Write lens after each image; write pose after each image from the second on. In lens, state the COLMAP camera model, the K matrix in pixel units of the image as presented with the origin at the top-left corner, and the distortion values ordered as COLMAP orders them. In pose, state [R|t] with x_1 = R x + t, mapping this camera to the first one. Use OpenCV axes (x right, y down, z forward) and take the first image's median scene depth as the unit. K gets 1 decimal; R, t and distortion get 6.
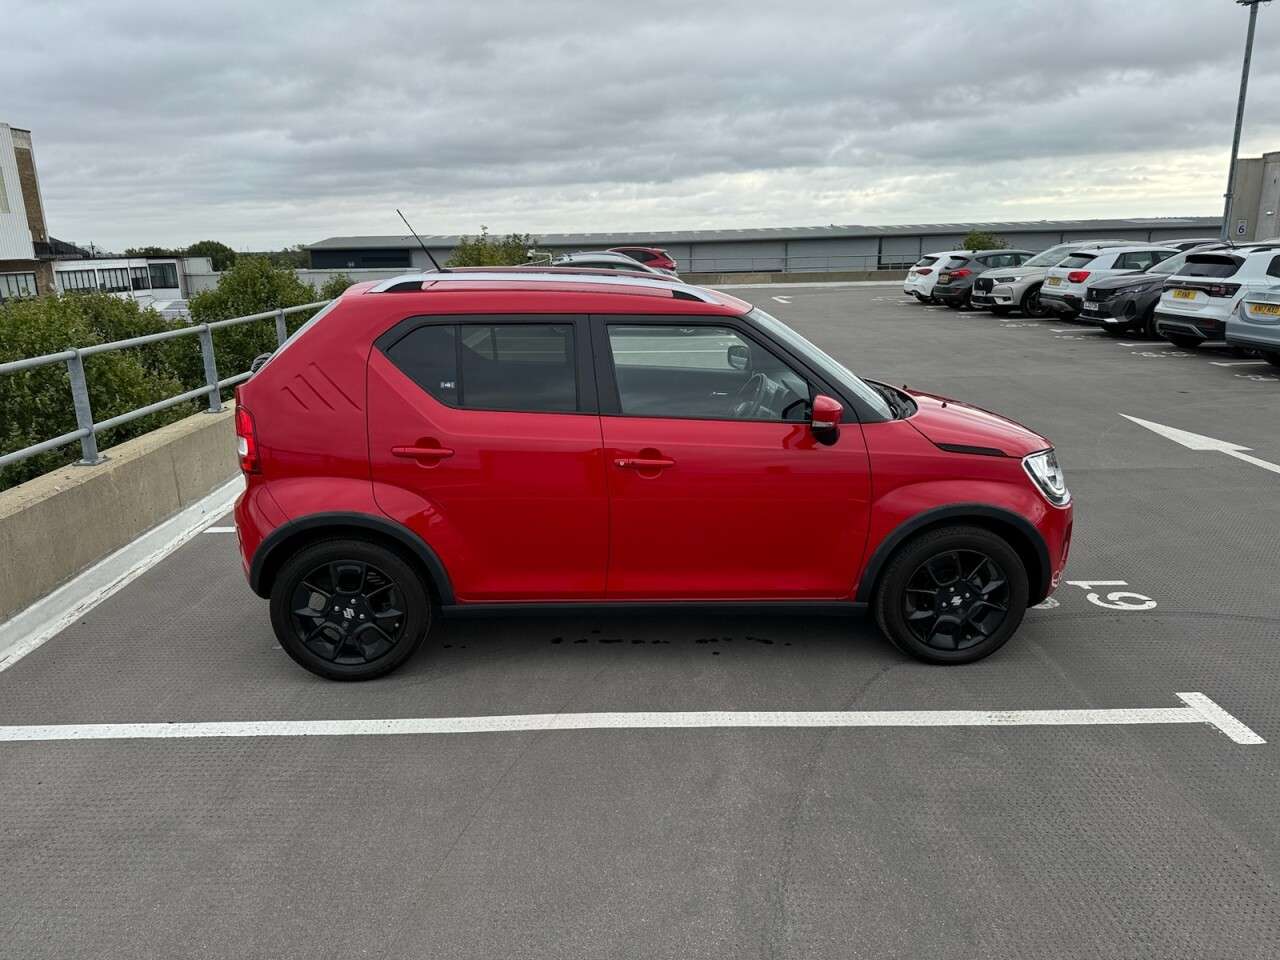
lens RADIAL K [[904.3, 0, 640.5], [0, 904.3, 478.5], [0, 0, 1]] dist [0.037619, -0.047389]
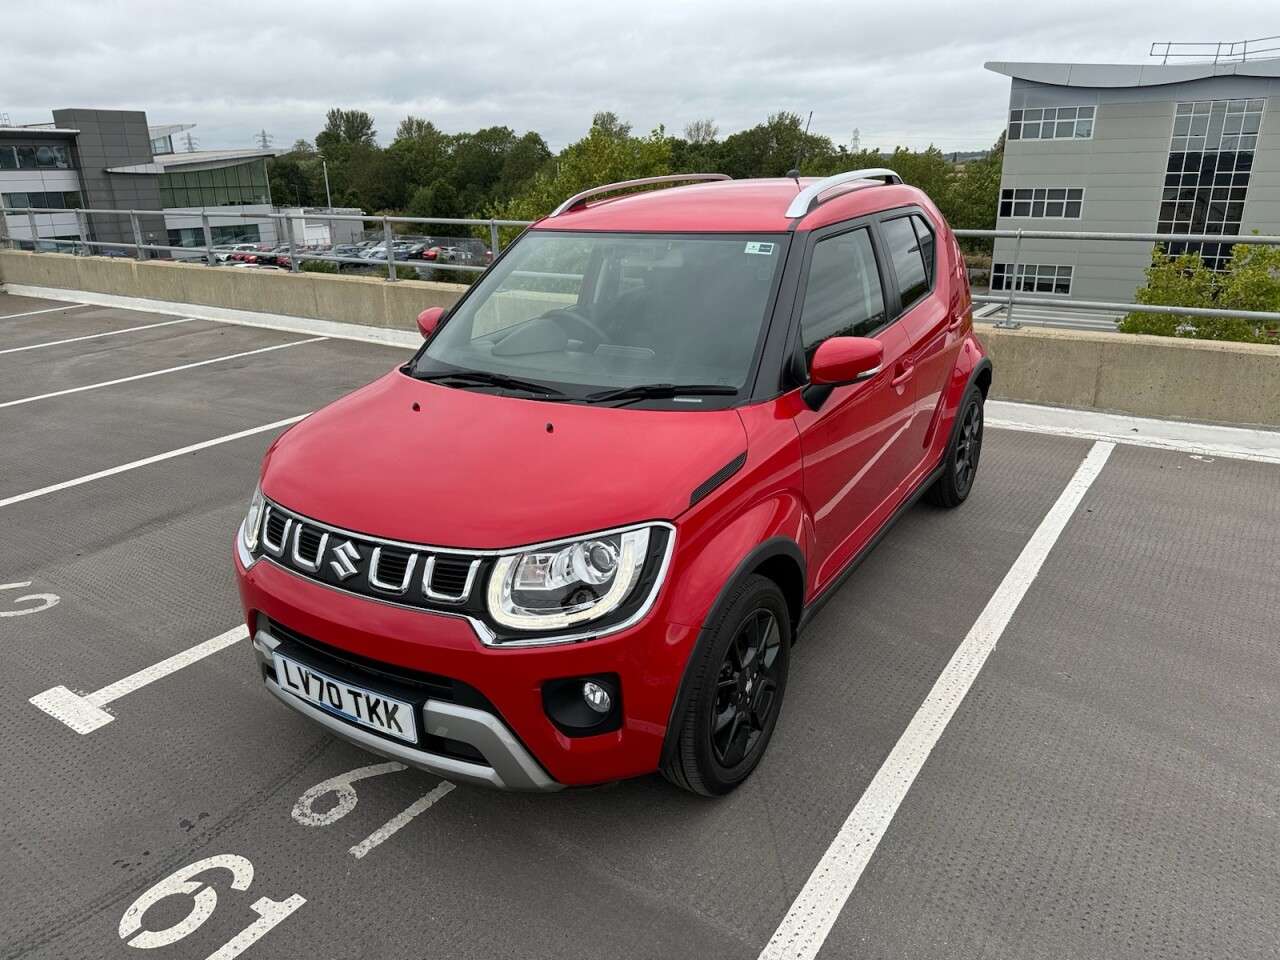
lens RADIAL K [[899.1, 0, 641.3], [0, 899.1, 479.6], [0, 0, 1]] dist [0.003583, -0.005872]
pose [[-0.579266, 0.296400, -0.759341, 0.784199], [-0.176393, 0.863895, 0.471774, -0.388090], [0.795825, 0.407225, -0.448142, 1.504259]]
